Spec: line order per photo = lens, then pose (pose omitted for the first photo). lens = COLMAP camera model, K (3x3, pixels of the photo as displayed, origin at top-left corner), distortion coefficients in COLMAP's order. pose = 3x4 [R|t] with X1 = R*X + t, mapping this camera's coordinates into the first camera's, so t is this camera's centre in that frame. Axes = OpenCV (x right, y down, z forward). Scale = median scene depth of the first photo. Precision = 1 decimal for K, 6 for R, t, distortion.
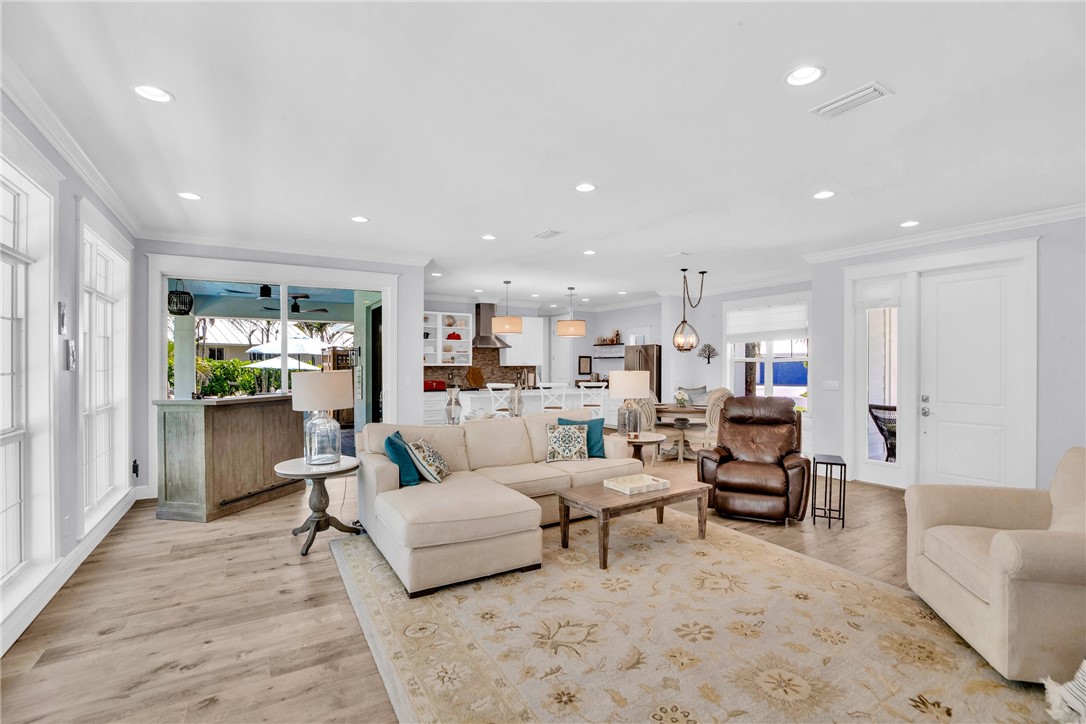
lens RADIAL K [[498.9, 0, 553.1], [0, 498.9, 366.4], [0, 0, 1]] dist [-0.029766, -0.000008]
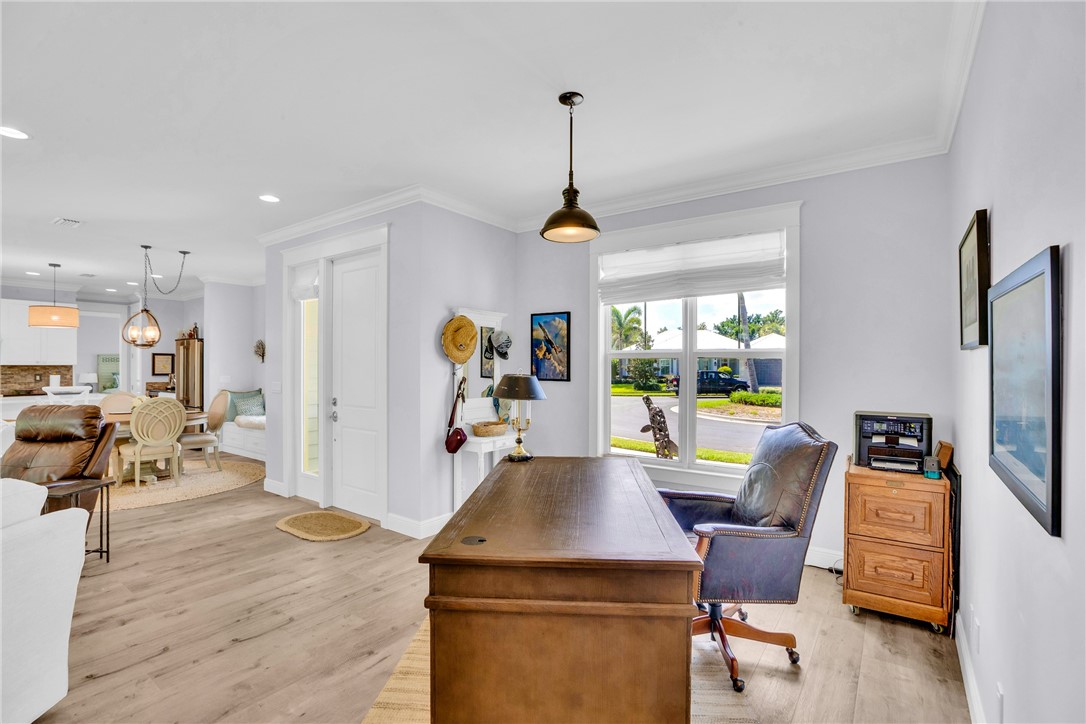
lens RADIAL K [[500.1, 0, 551.8], [0, 500.1, 366.1], [0, 0, 1]] dist [-0.033953, 0.006738]
pose [[0.922158, -0.002332, 0.386807, 0.657289], [0.001257, 0.999995, 0.003031, -0.001429], [-0.386812, -0.002309, 0.922156, 0.013244]]
